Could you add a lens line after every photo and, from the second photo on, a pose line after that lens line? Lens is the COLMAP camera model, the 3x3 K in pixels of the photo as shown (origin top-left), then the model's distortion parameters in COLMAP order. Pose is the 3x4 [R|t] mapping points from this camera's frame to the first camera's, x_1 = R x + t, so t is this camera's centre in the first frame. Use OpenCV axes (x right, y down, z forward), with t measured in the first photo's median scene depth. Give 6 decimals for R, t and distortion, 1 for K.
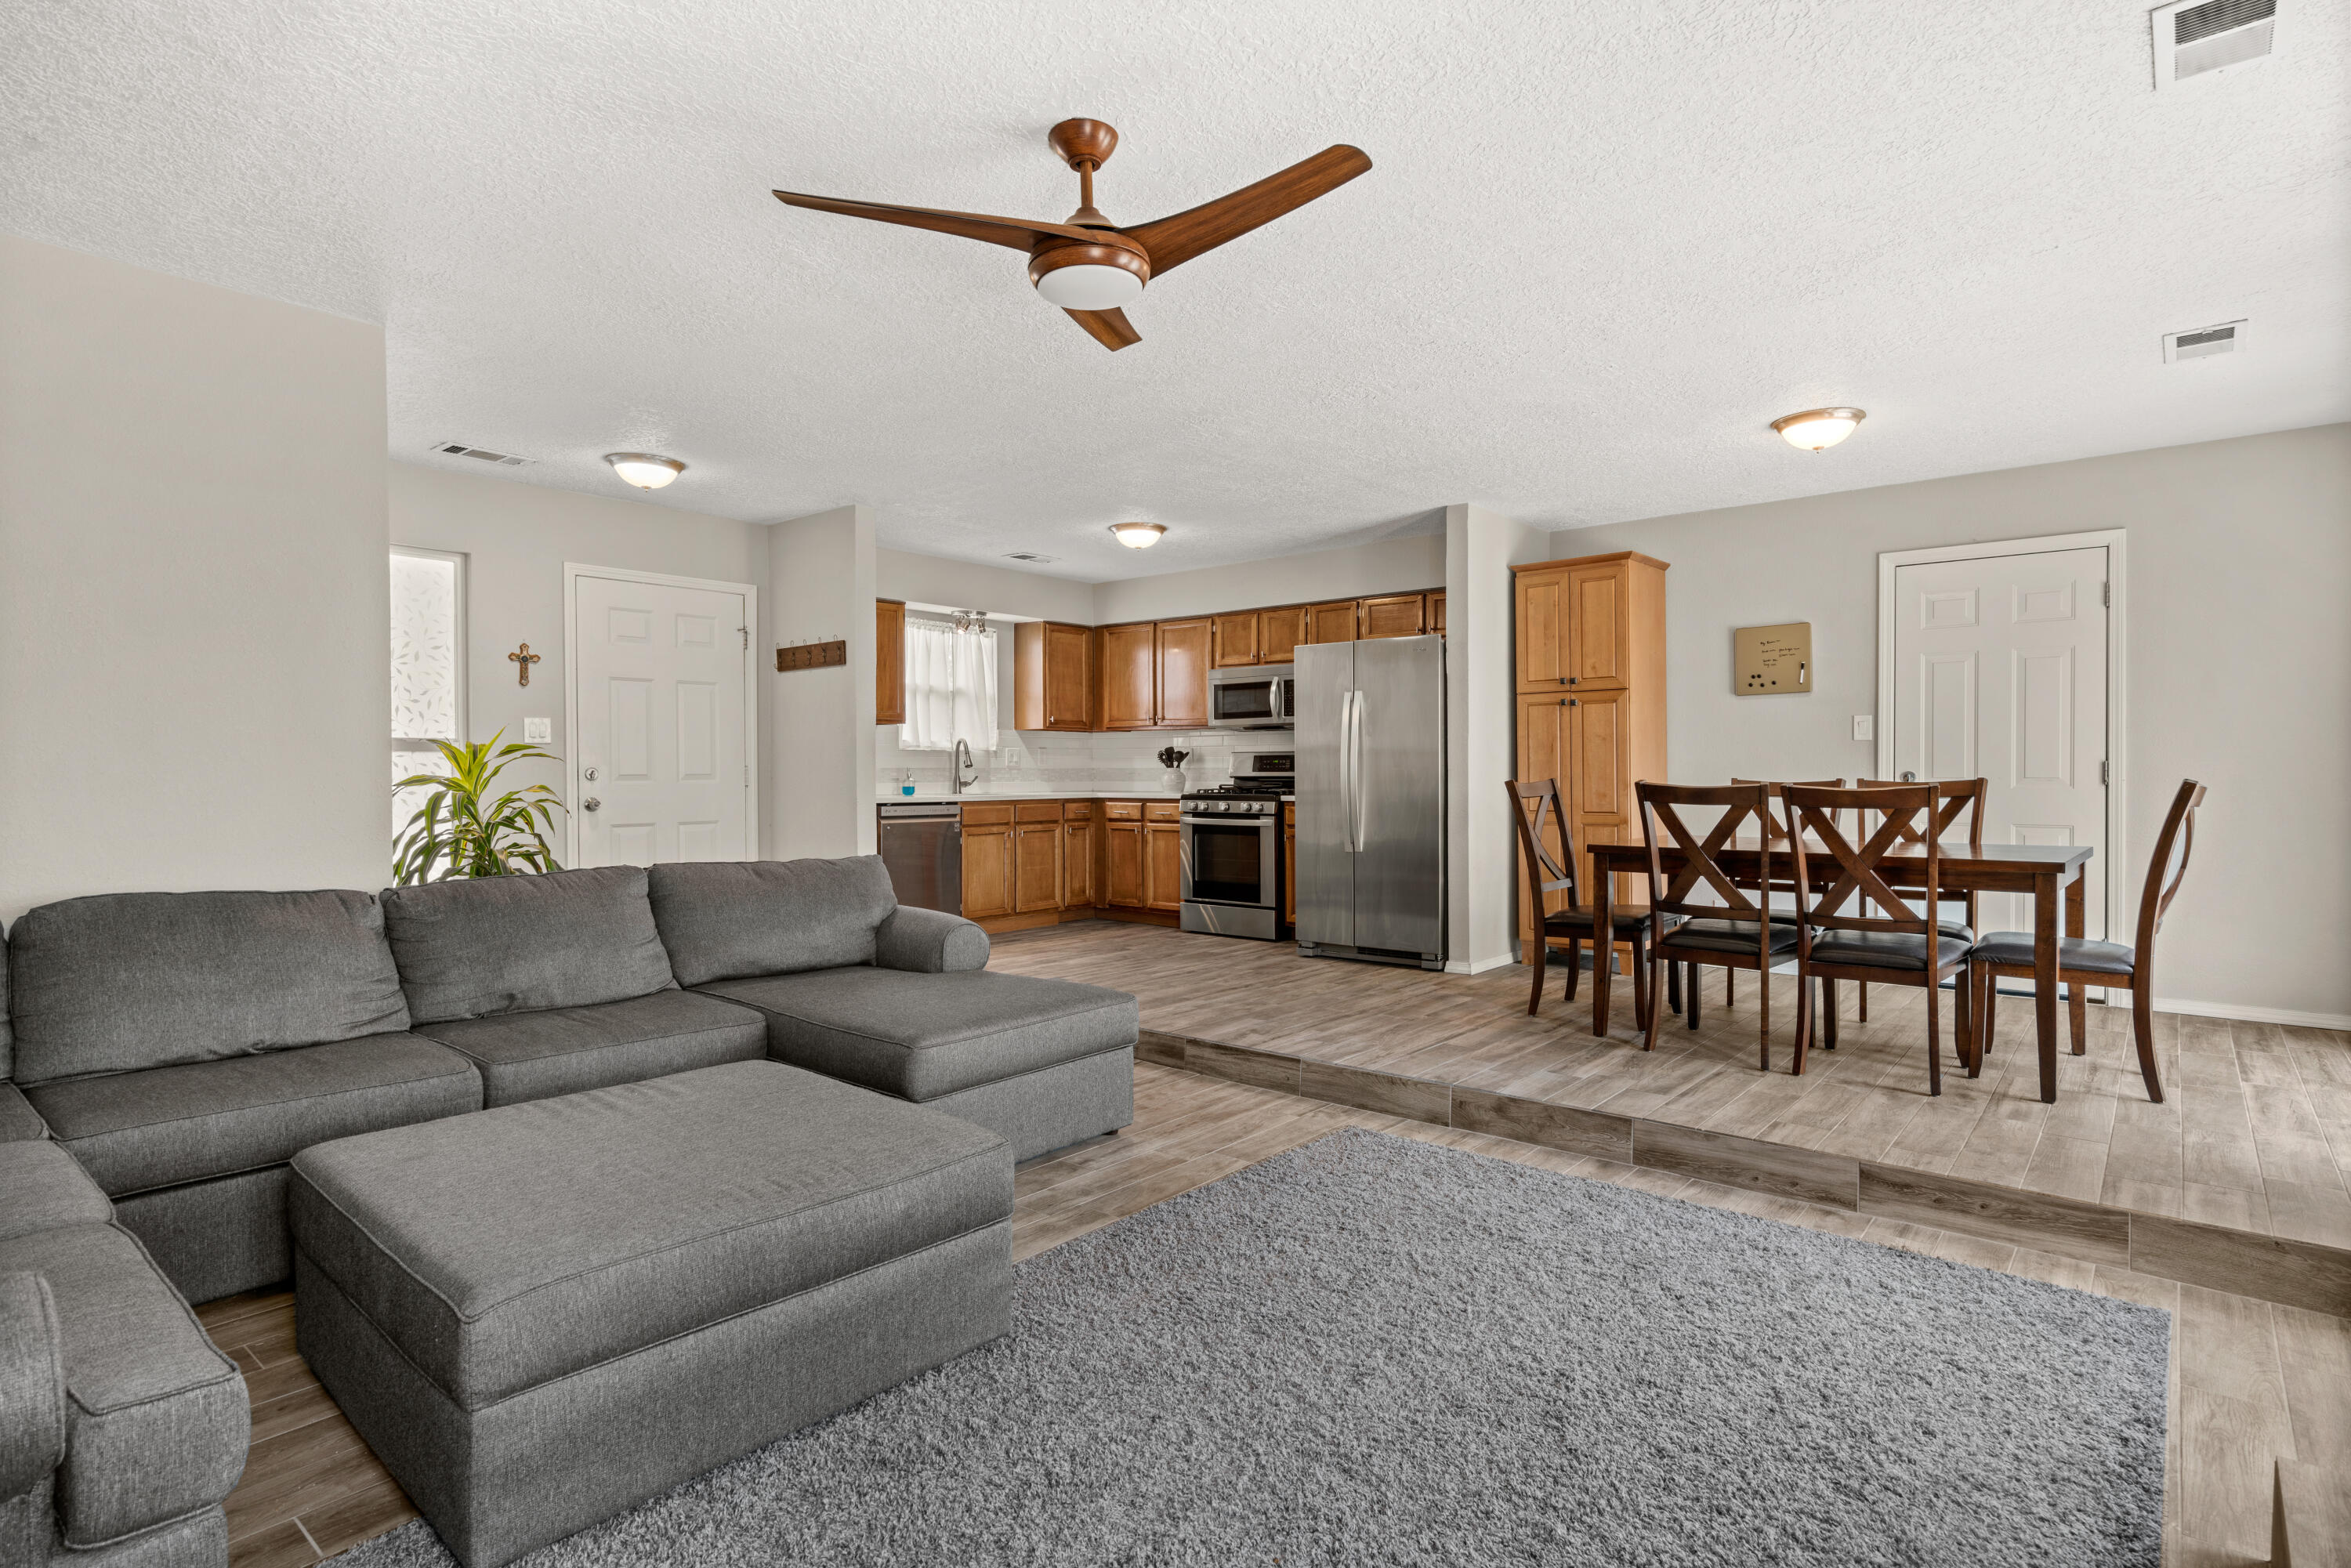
lens RADIAL K [[1196.4, 0, 1147.4], [0, 1196.4, 764.5], [0, 0, 1]] dist [0.009787, -0.001380]
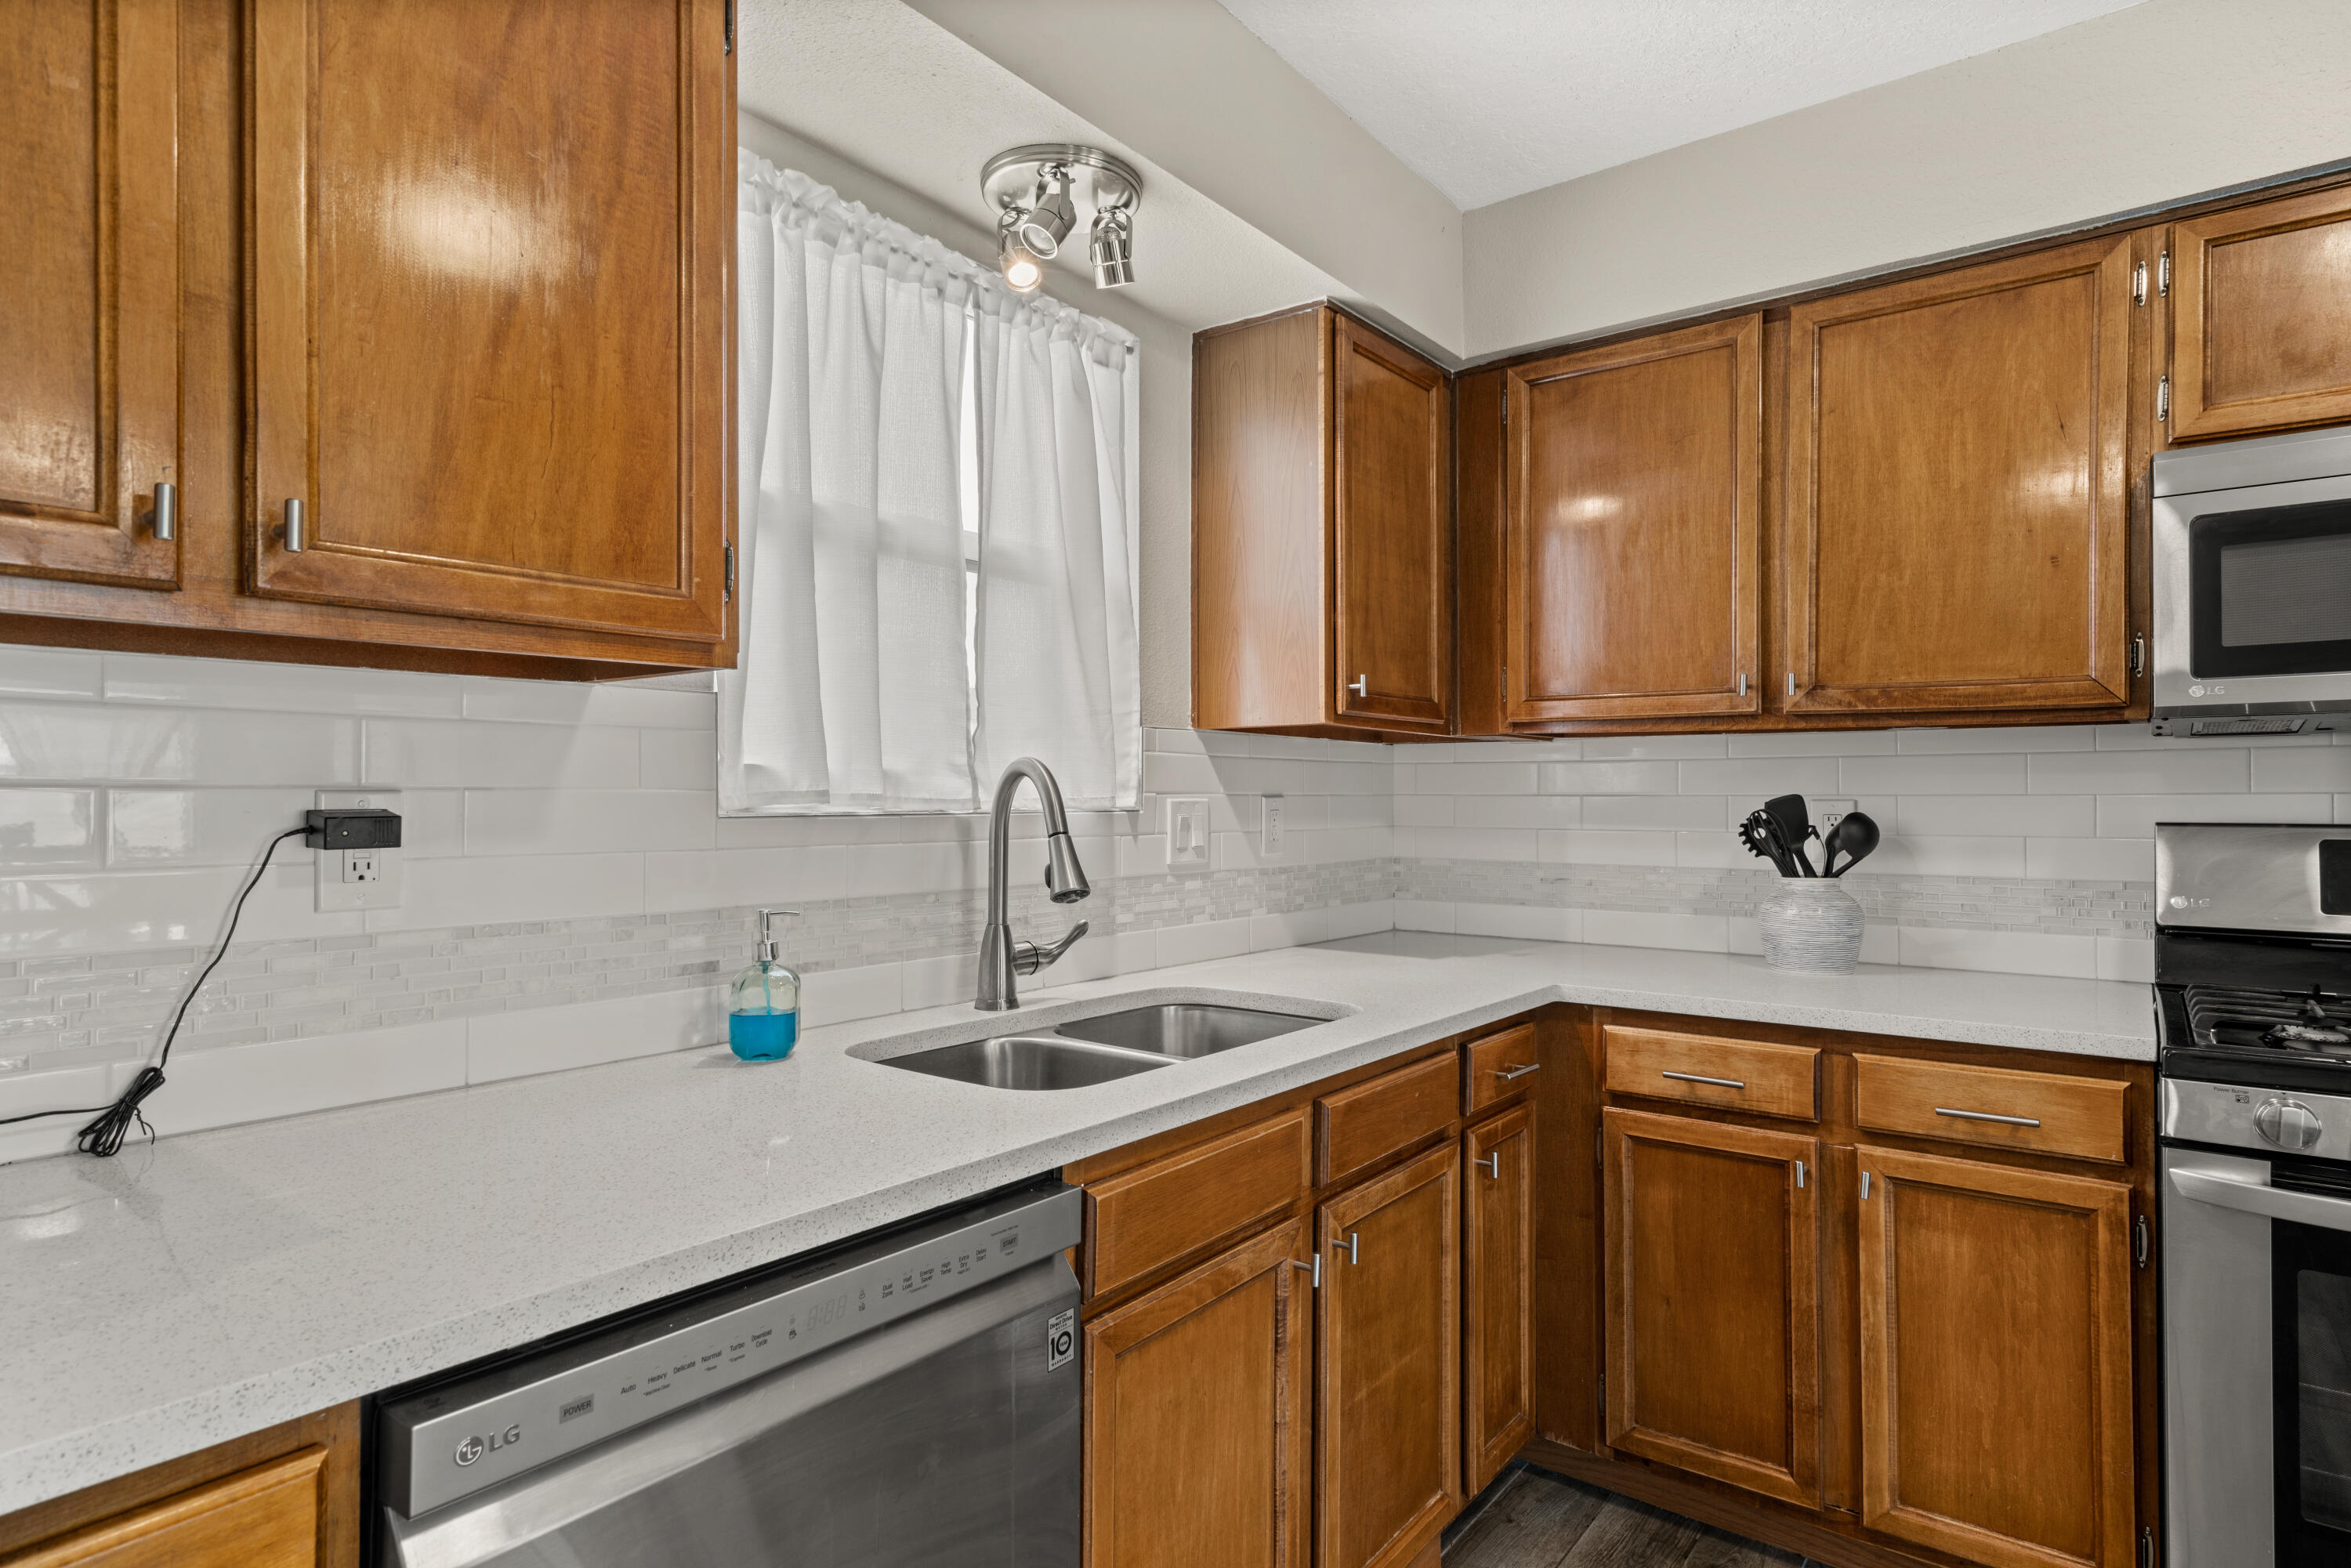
lens RADIAL K [[1254.5, 0, 1175.7], [0, 1254.5, 791.9], [0, 0, 1]] dist [0.005438, -0.000566]
pose [[0.997931, 0.004449, 0.064138, -0.143710], [-0.004272, 0.999987, -0.002895, -0.015344], [-0.064150, 0.002615, 0.997937, 0.779174]]
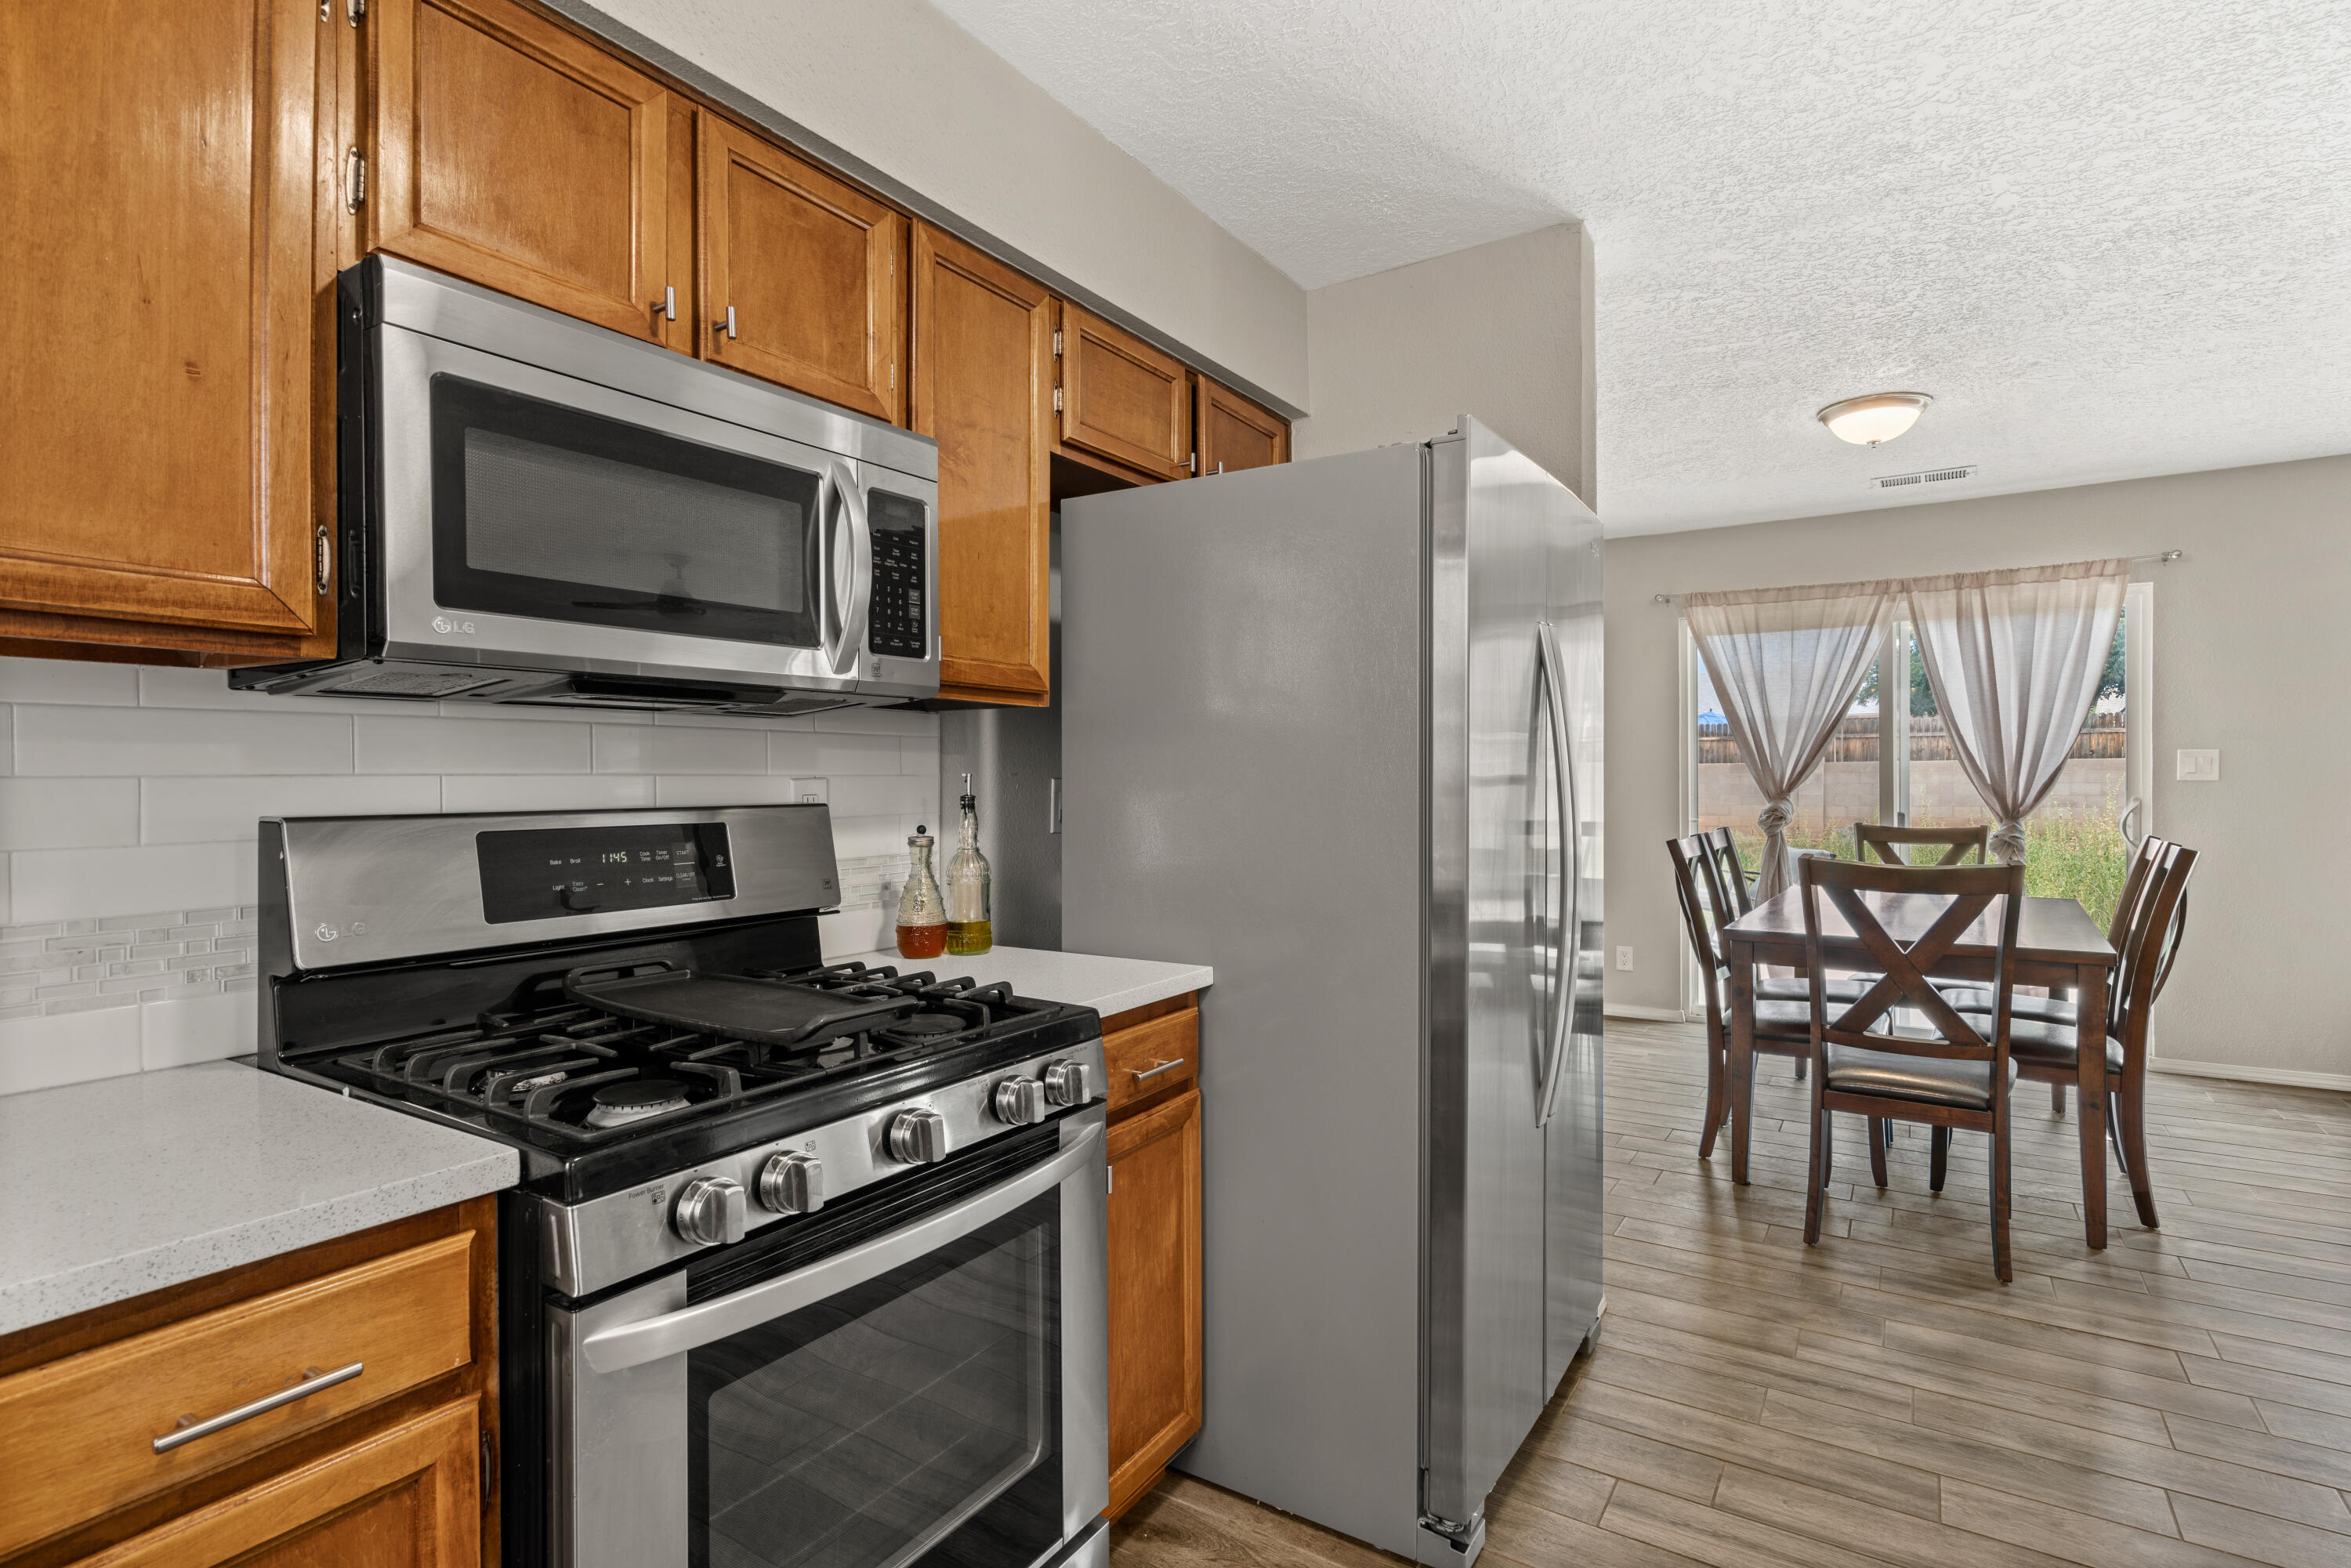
lens RADIAL K [[1156.6, 0, 1145.7], [0, 1156.6, 788.9], [0, 0, 1]] dist [-0.000426, 0.000101]
pose [[-0.134027, -0.001527, 0.990977, -0.099720], [0.006860, 0.999973, 0.002468, -0.014227], [-0.990954, 0.007129, -0.134013, 0.927021]]
